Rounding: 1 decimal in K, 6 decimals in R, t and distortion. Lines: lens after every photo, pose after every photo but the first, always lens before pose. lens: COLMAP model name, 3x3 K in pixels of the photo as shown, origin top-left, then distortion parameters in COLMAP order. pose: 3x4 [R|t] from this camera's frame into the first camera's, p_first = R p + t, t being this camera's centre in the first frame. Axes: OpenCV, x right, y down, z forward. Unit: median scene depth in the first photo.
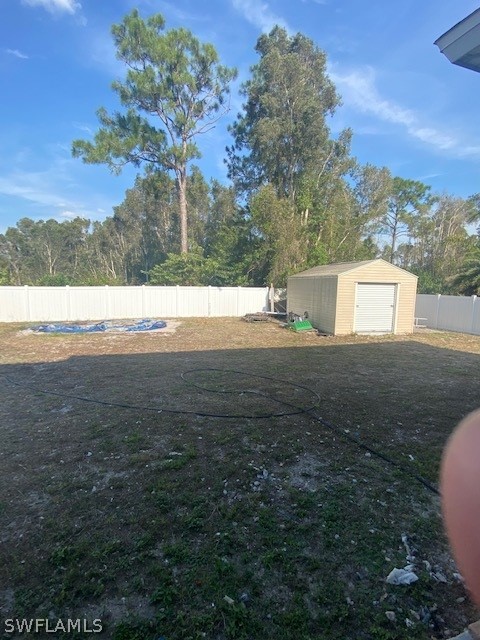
lens RADIAL K [[304.6, 0, 245.2], [0, 304.6, 324.9], [0, 0, 1]] dist [0.000032, -0.000480]
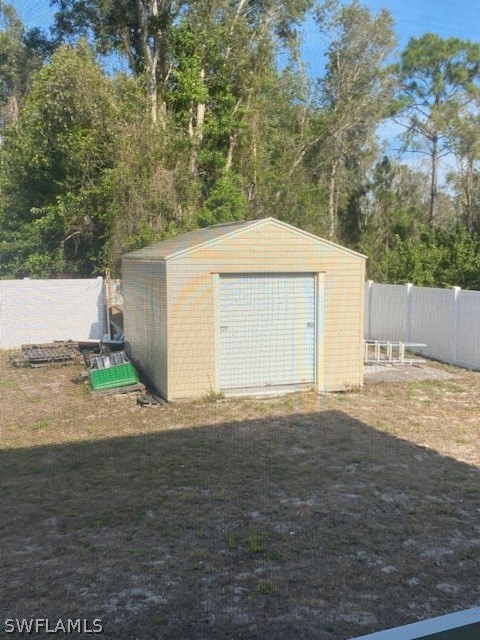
lens RADIAL K [[637.3, 0, 252.0], [0, 637.3, 317.8], [0, 0, 1]] dist [0.017441, 0.000000]
pose [[0.995443, -0.031768, 0.089909, 0.207148], [0.034678, 0.998918, -0.030986, -0.030201], [-0.088827, 0.033962, 0.995468, 0.073858]]
